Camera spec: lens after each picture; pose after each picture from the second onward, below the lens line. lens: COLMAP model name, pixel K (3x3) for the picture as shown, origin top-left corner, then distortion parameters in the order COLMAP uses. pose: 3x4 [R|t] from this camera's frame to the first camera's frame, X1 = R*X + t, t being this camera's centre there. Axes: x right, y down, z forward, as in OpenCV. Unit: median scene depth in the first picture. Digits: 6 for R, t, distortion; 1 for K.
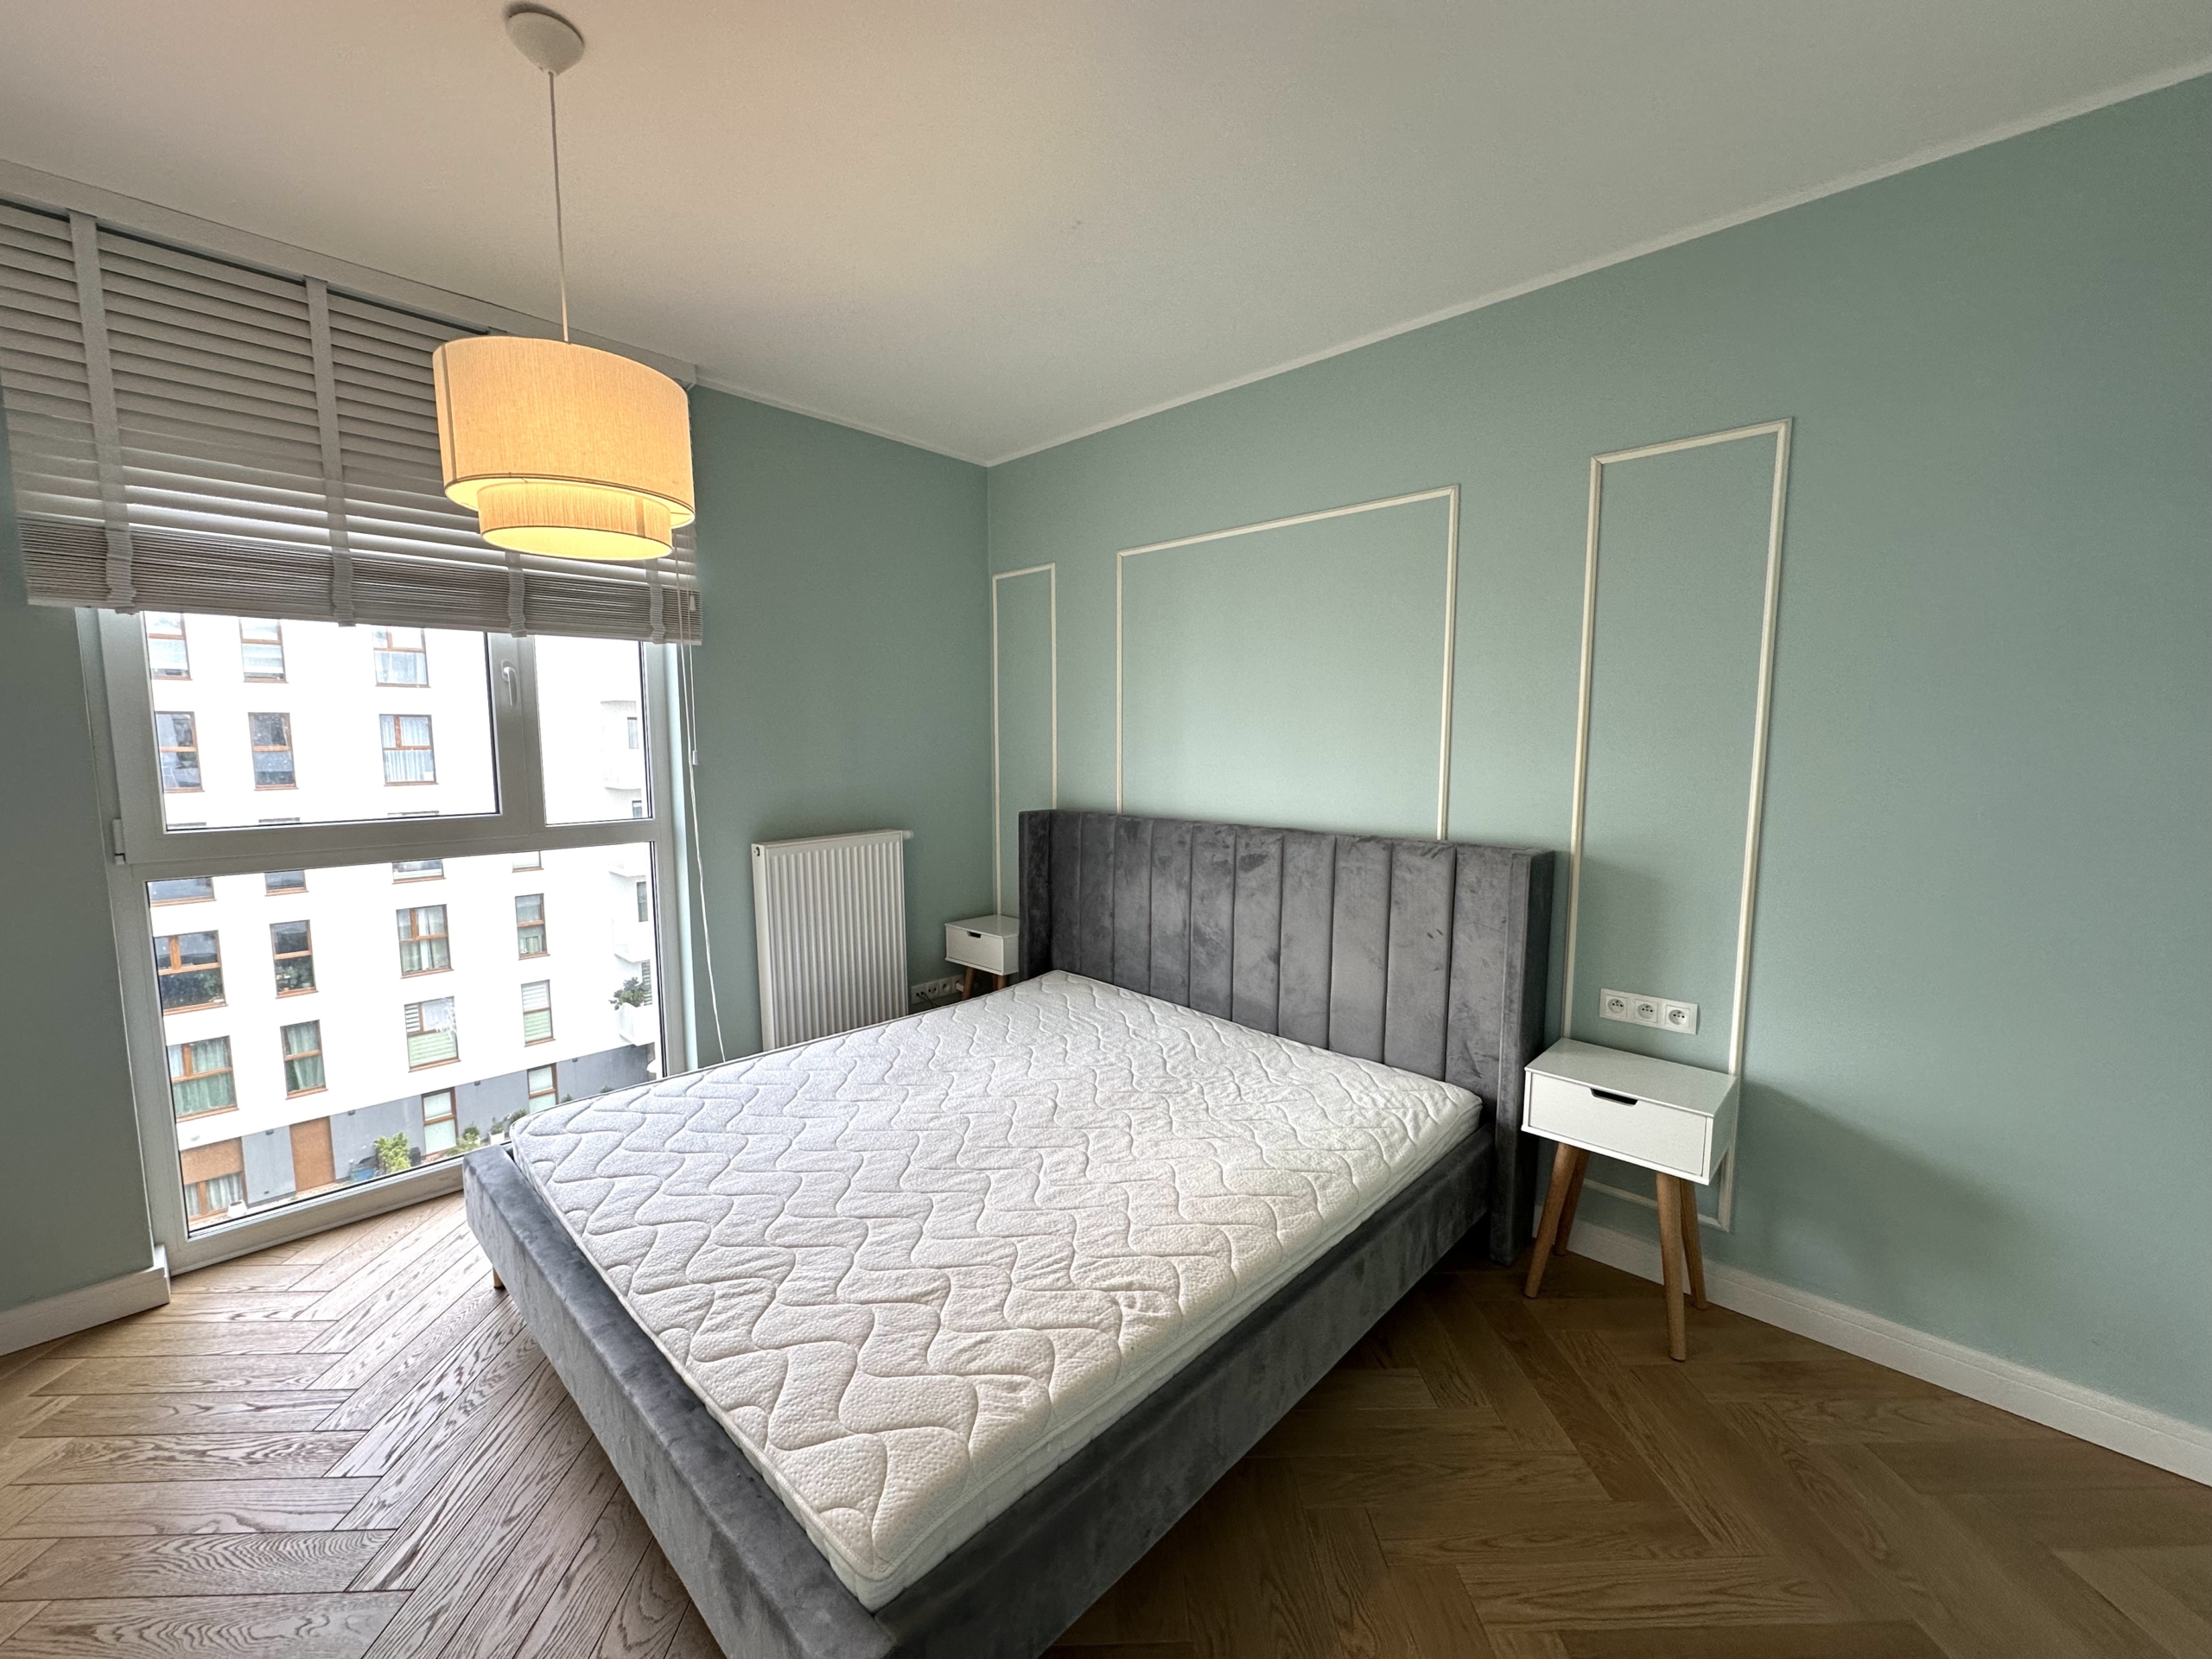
lens RADIAL K [[882.2, 0, 1109.8], [0, 882.2, 831.5], [0, 0, 1]] dist [-0.007459, 0.000043]
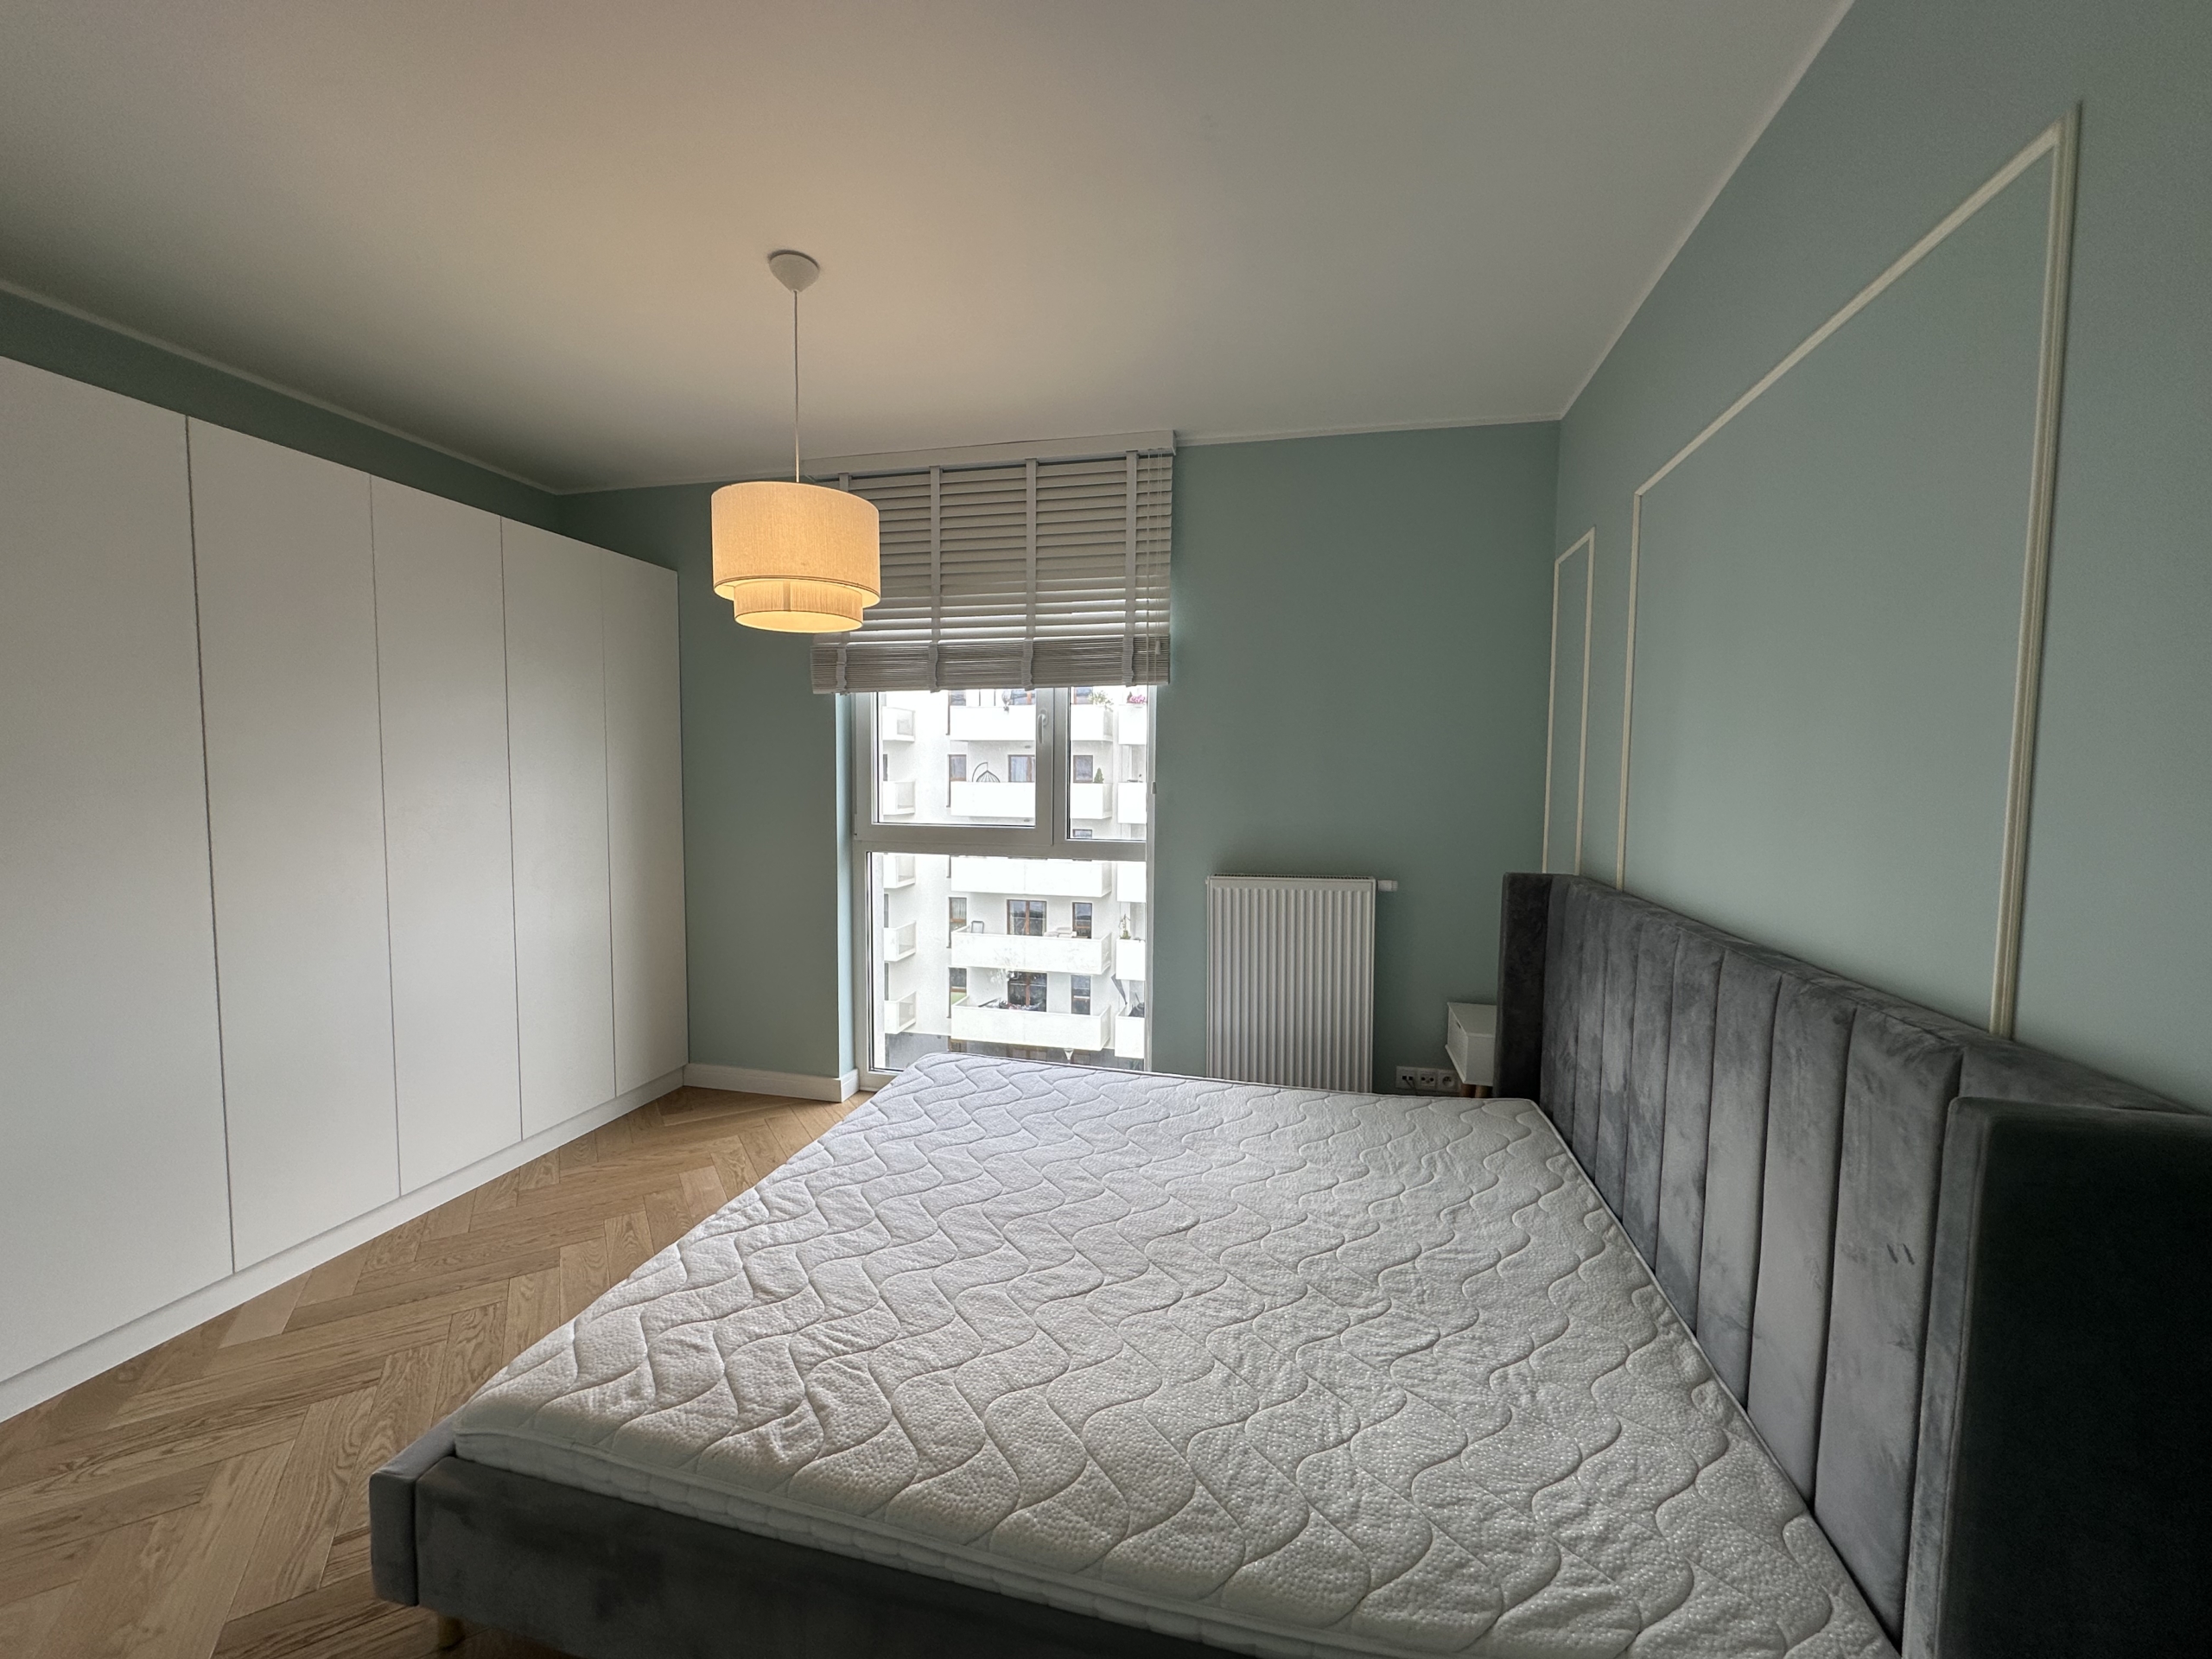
lens RADIAL K [[882.2, 0, 1101.2], [0, 882.2, 822.2], [0, 0, 1]] dist [-0.007459, 0.000043]
pose [[0.501465, 0.055847, -0.863374, 0.502642], [-0.101934, 0.994778, 0.005142, -0.045152], [0.859152, 0.085429, 0.504539, 0.445058]]
